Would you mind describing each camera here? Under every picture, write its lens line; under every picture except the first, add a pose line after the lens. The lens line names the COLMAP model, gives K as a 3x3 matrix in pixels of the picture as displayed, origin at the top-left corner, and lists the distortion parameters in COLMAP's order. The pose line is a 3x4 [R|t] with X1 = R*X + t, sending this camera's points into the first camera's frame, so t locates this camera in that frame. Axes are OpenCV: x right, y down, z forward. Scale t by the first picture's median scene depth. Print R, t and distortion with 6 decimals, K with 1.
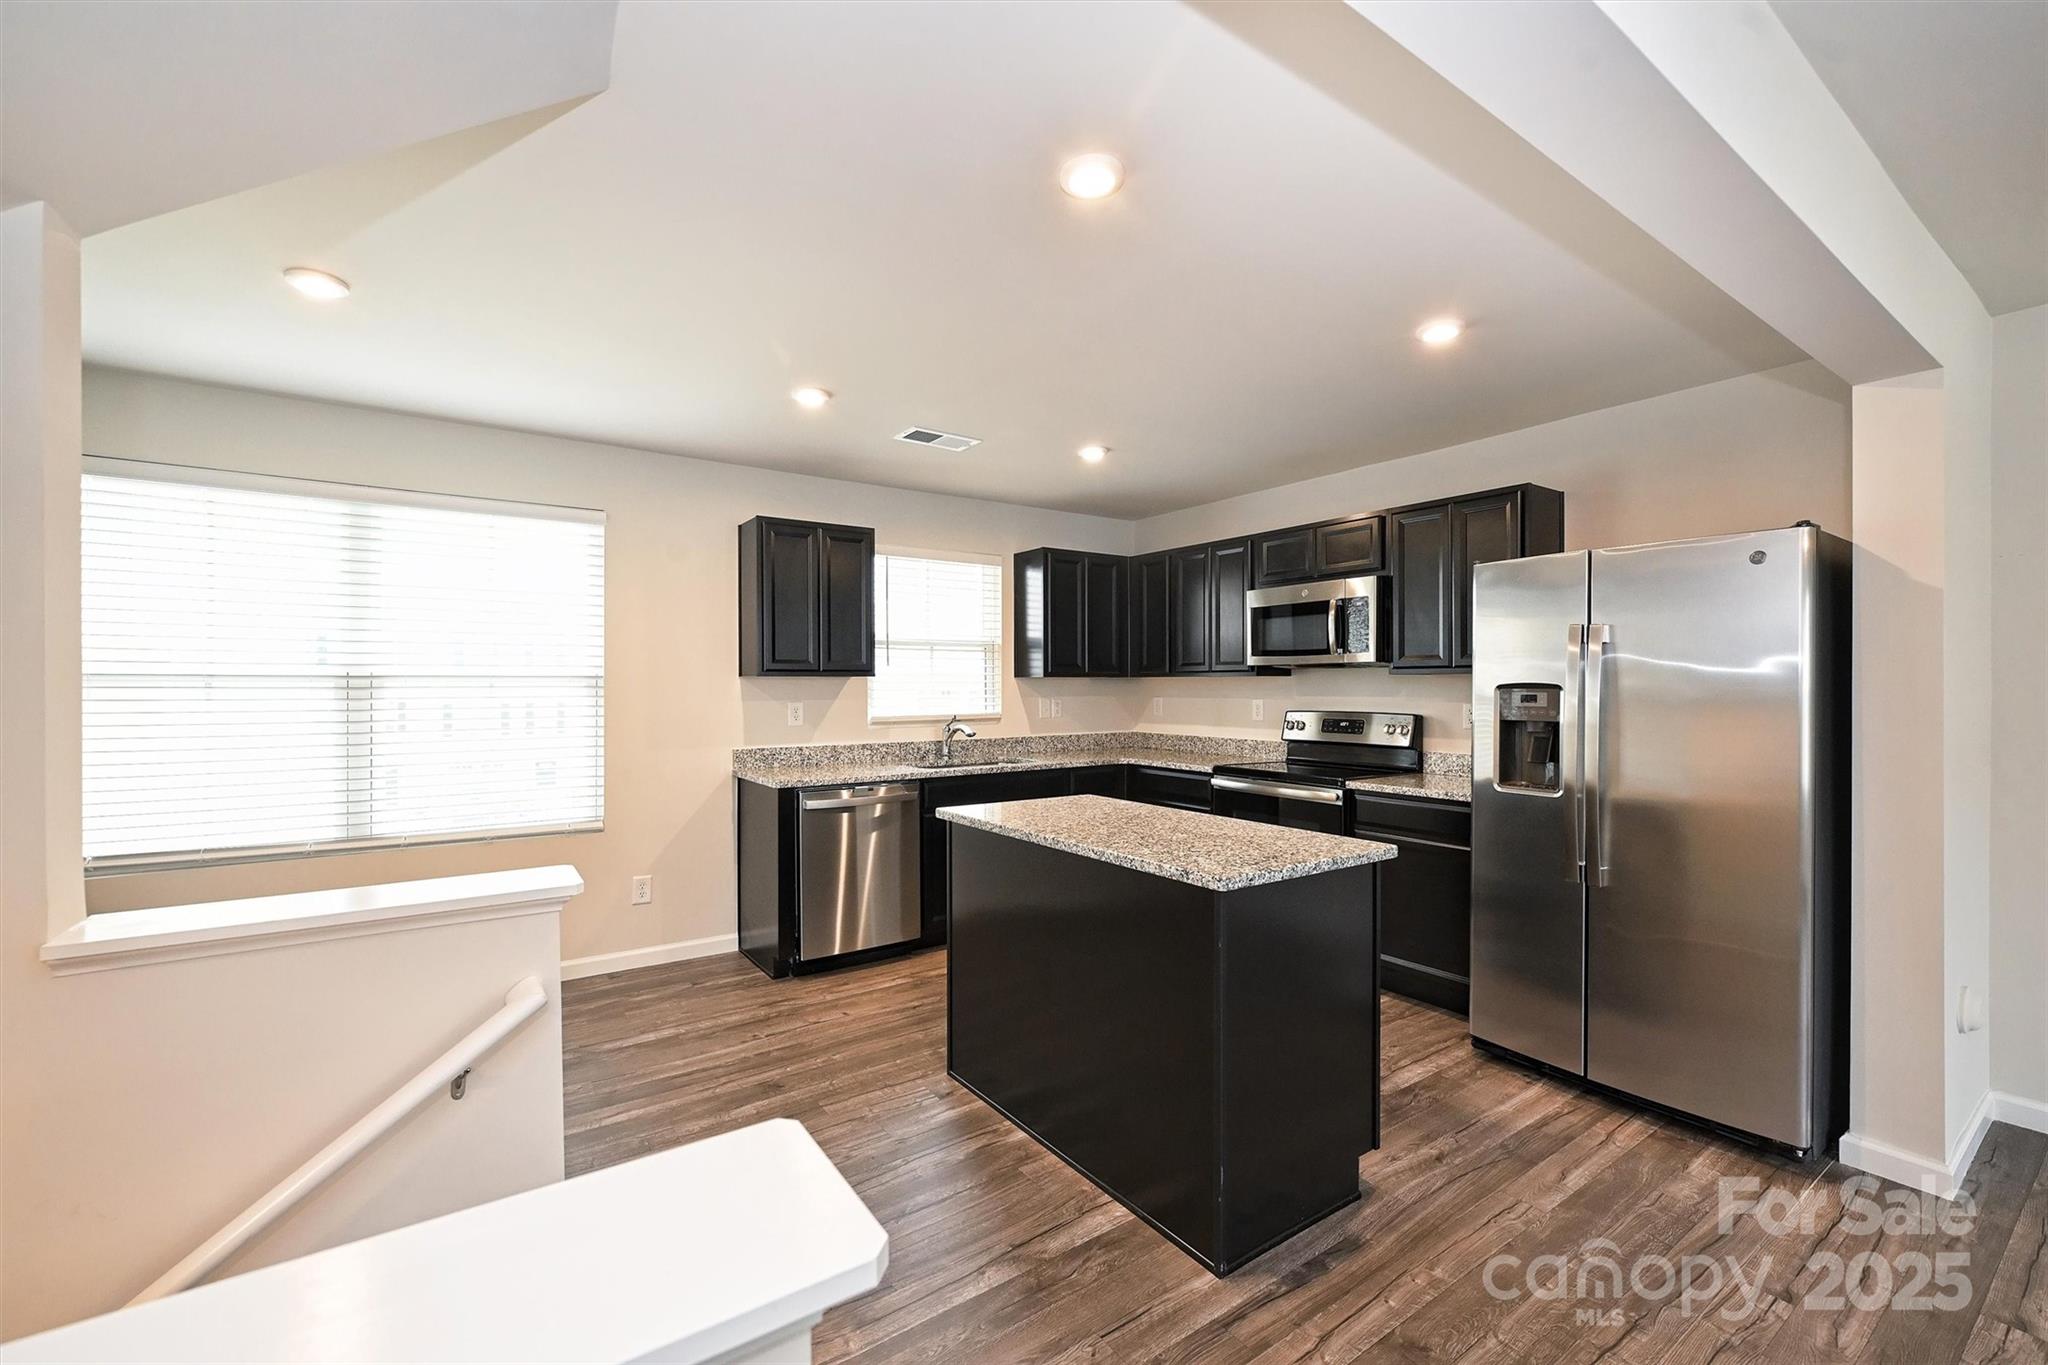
lens RADIAL K [[854.9, 0, 1010.1], [0, 854.9, 687.8], [0, 0, 1]] dist [0.002179, 0.000328]
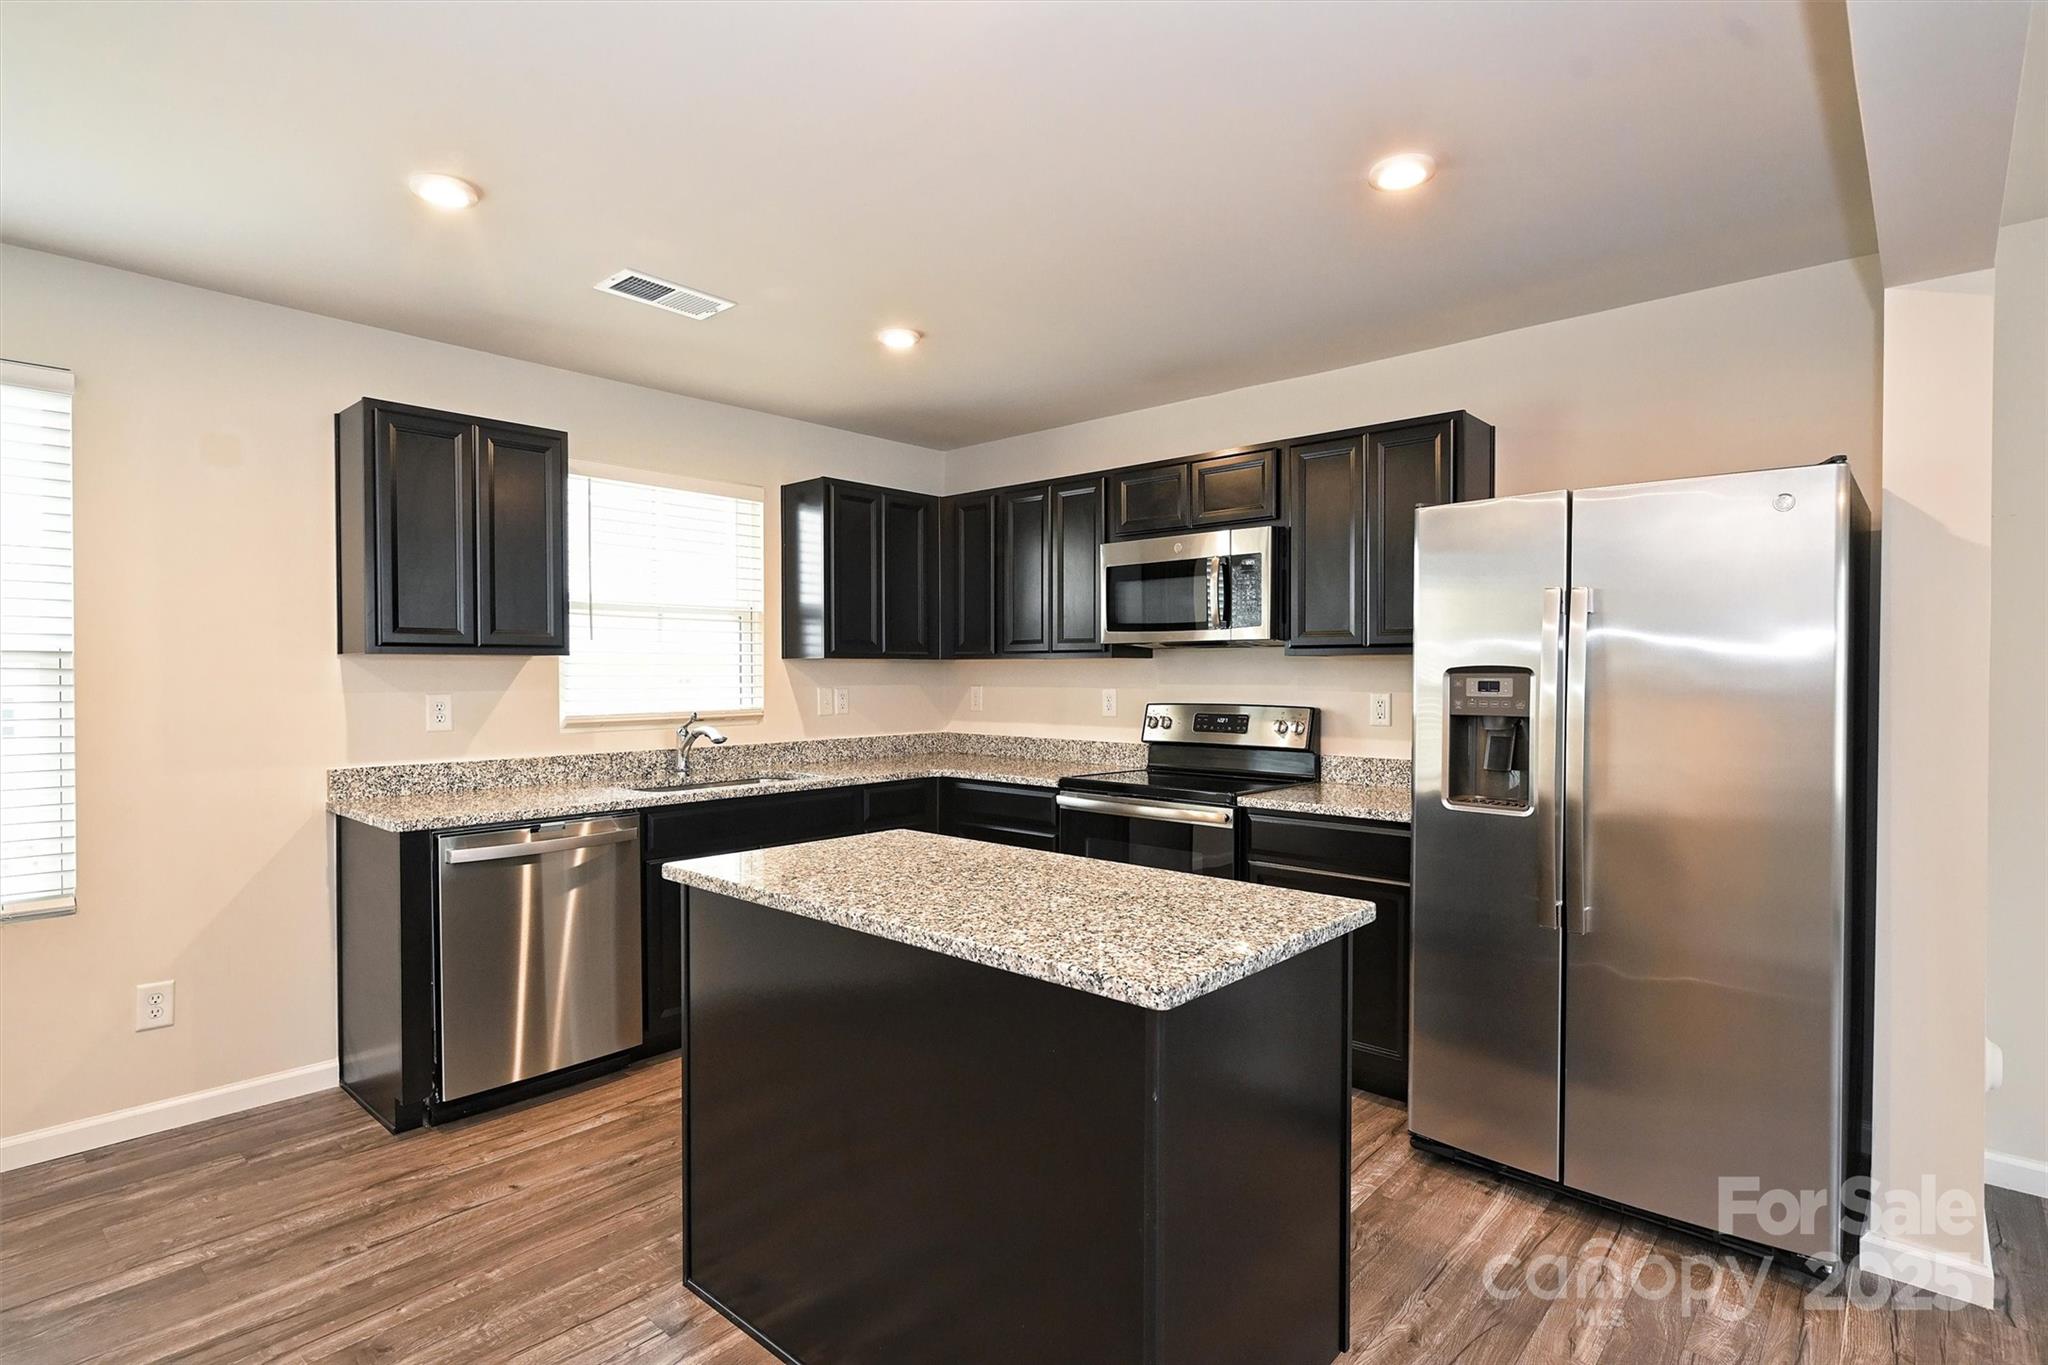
lens RADIAL K [[1027.2, 0, 1015.1], [0, 1027.2, 686.6], [0, 0, 1]] dist [-0.002650, 0.002221]
pose [[0.972114, -0.001857, 0.234502, -0.009179], [-0.000621, 0.999945, 0.010493, 0.002699], [-0.234508, -0.010346, 0.972059, 0.161635]]
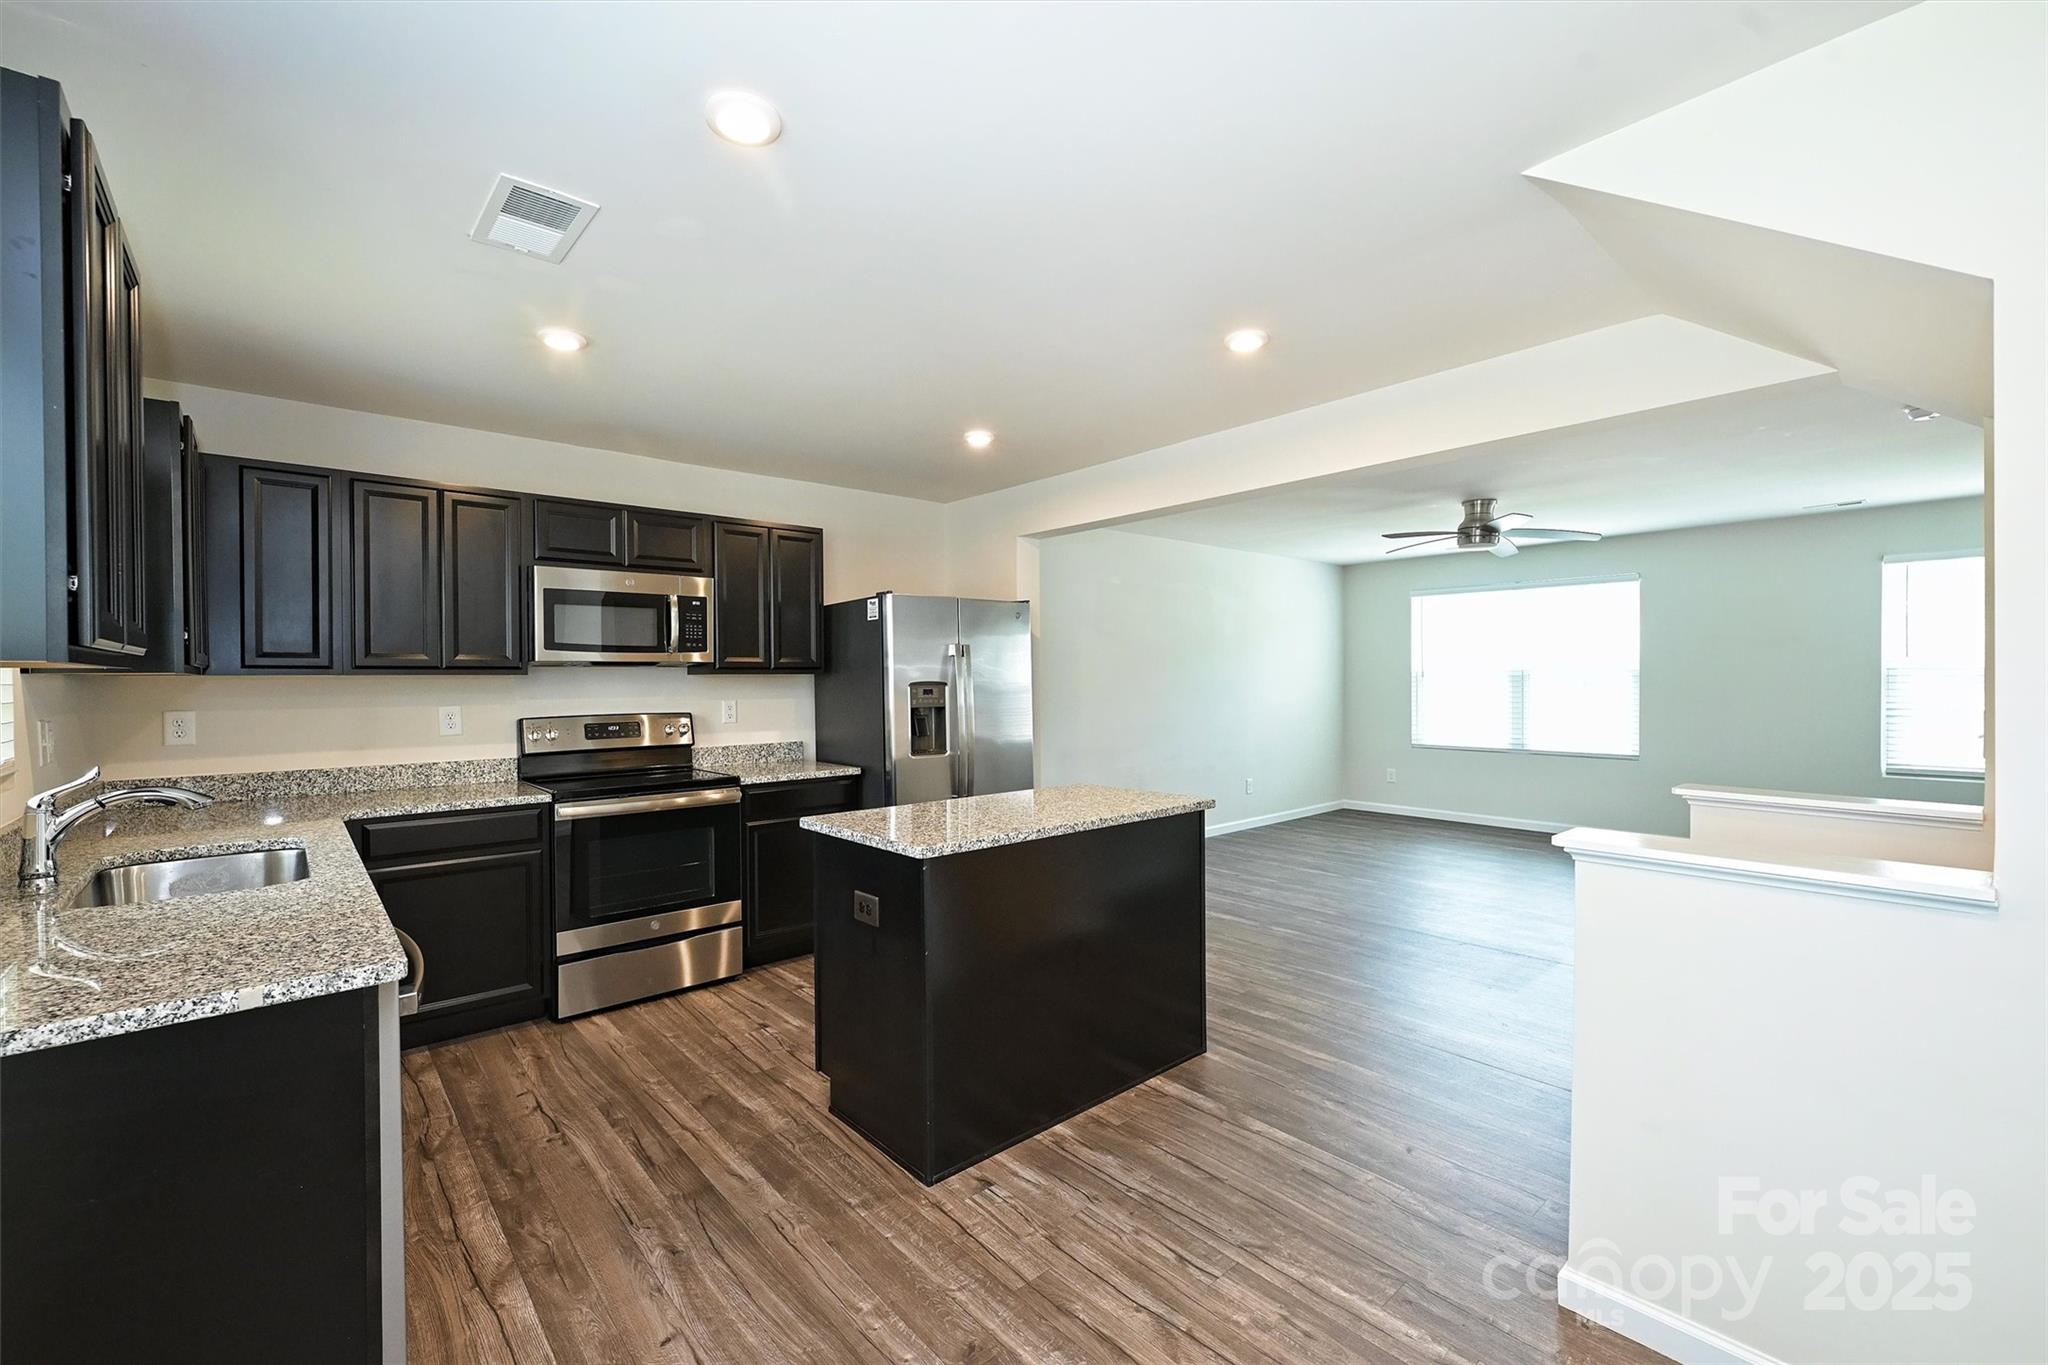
lens RADIAL K [[854.9, 0, 1015.4], [0, 854.9, 685.6], [0, 0, 1]] dist [0.002179, 0.000328]
pose [[-0.122847, -0.006640, 0.992403, -0.643729], [0.012598, 0.999887, 0.008249, -0.005886], [-0.992346, 0.013516, -0.122749, 0.766847]]
